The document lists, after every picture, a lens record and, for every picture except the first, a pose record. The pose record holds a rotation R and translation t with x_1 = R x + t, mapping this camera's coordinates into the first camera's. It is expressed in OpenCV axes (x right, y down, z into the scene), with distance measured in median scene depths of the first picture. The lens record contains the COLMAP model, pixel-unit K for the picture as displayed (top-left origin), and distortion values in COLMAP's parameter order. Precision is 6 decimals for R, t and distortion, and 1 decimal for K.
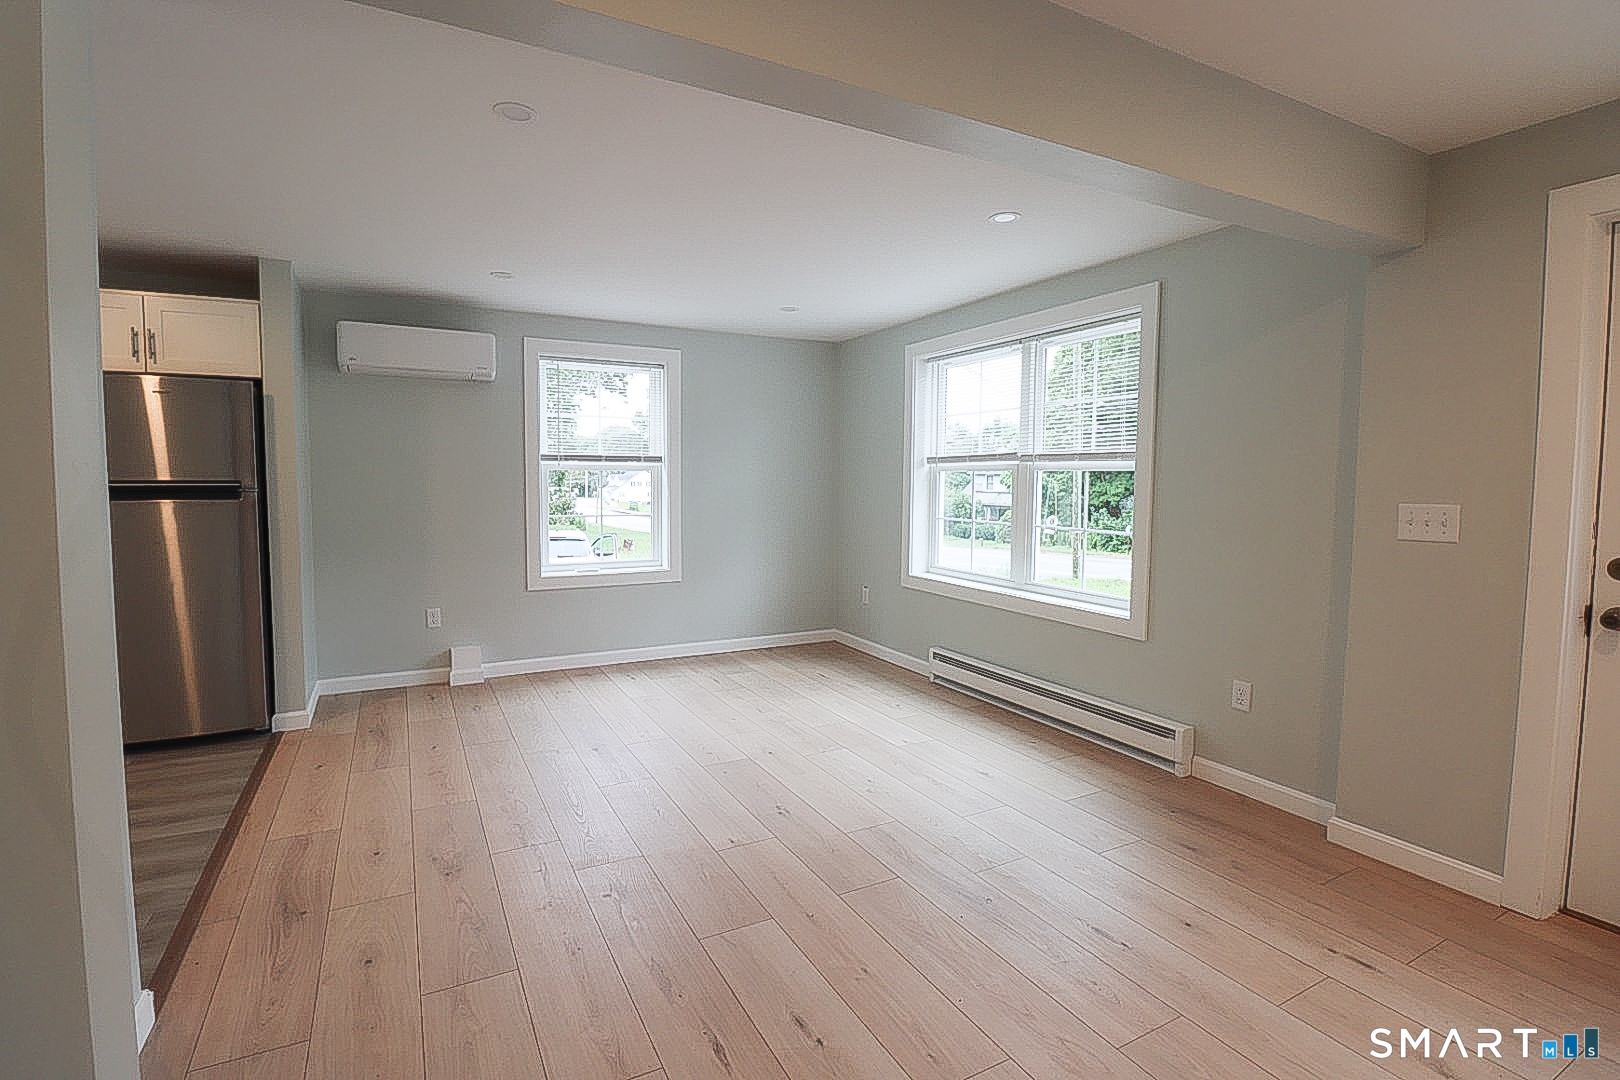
lens RADIAL K [[763.7, 0, 796.0], [0, 763.7, 528.7], [0, 0, 1]] dist [-0.009833, -0.006289]
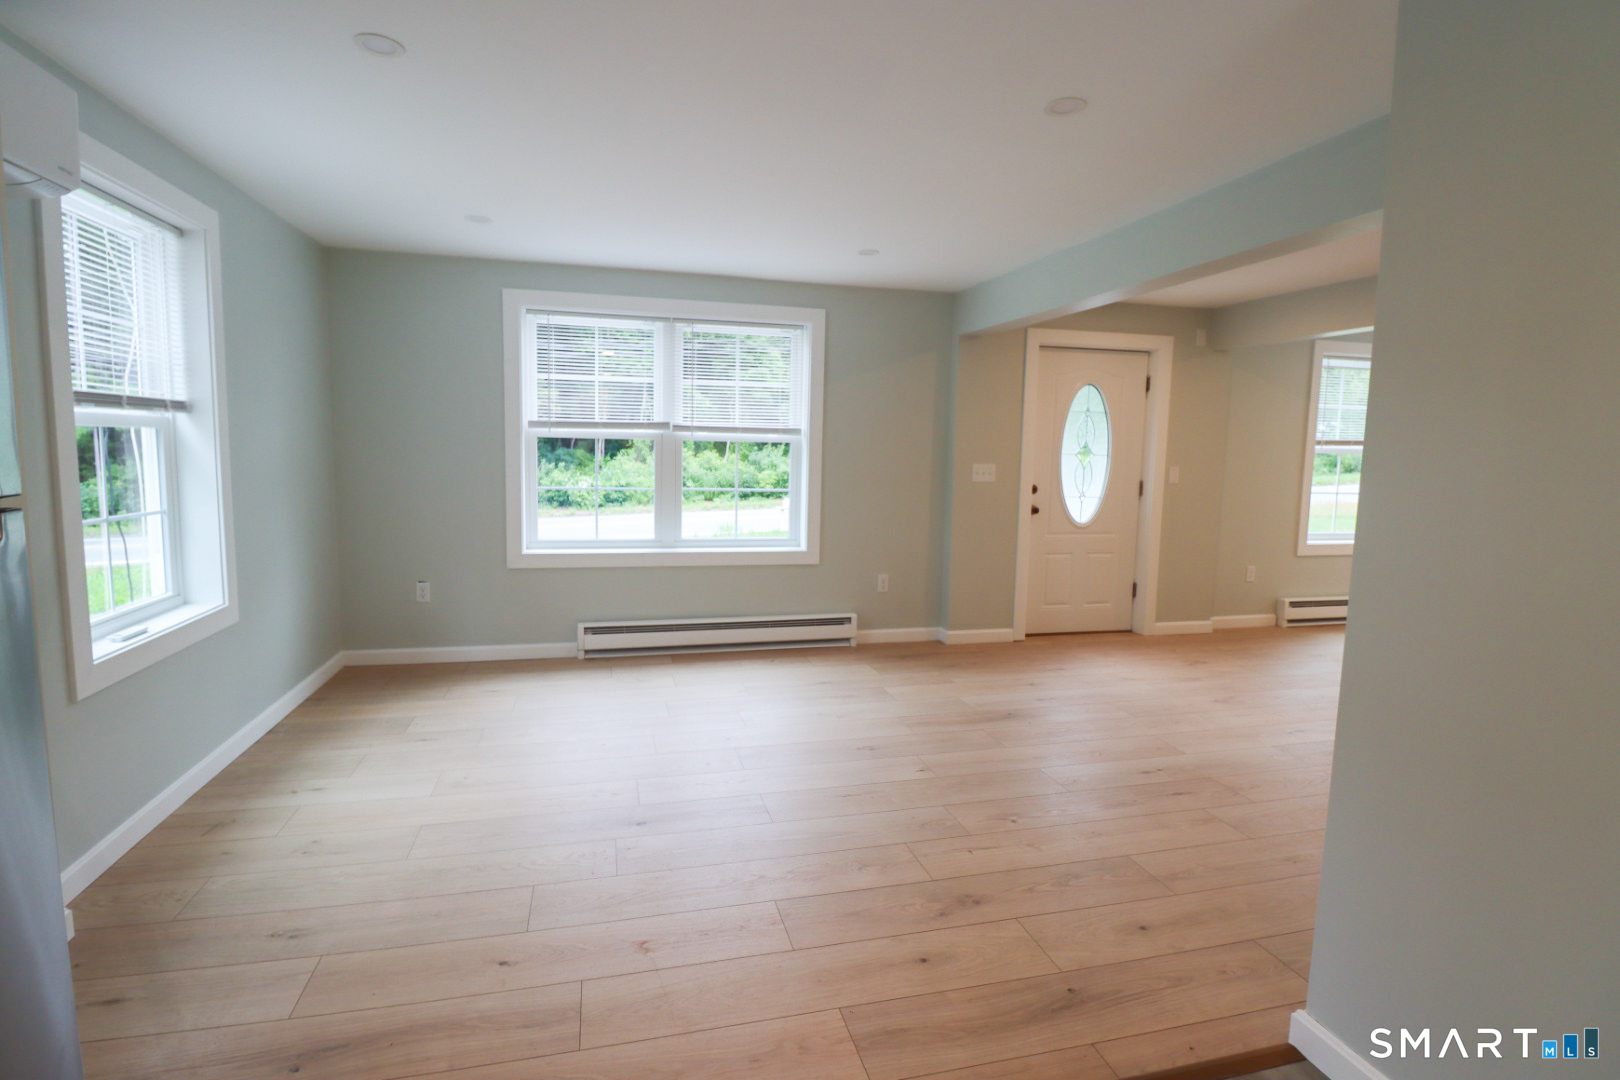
lens RADIAL K [[793.2, 0, 801.0], [0, 793.2, 533.7], [0, 0, 1]] dist [-0.005433, -0.000468]
pose [[0.226254, -0.109443, 0.967900, -0.778966], [0.045551, 0.993770, 0.101721, -0.048346], [-0.973003, 0.021074, 0.229830, 0.556685]]
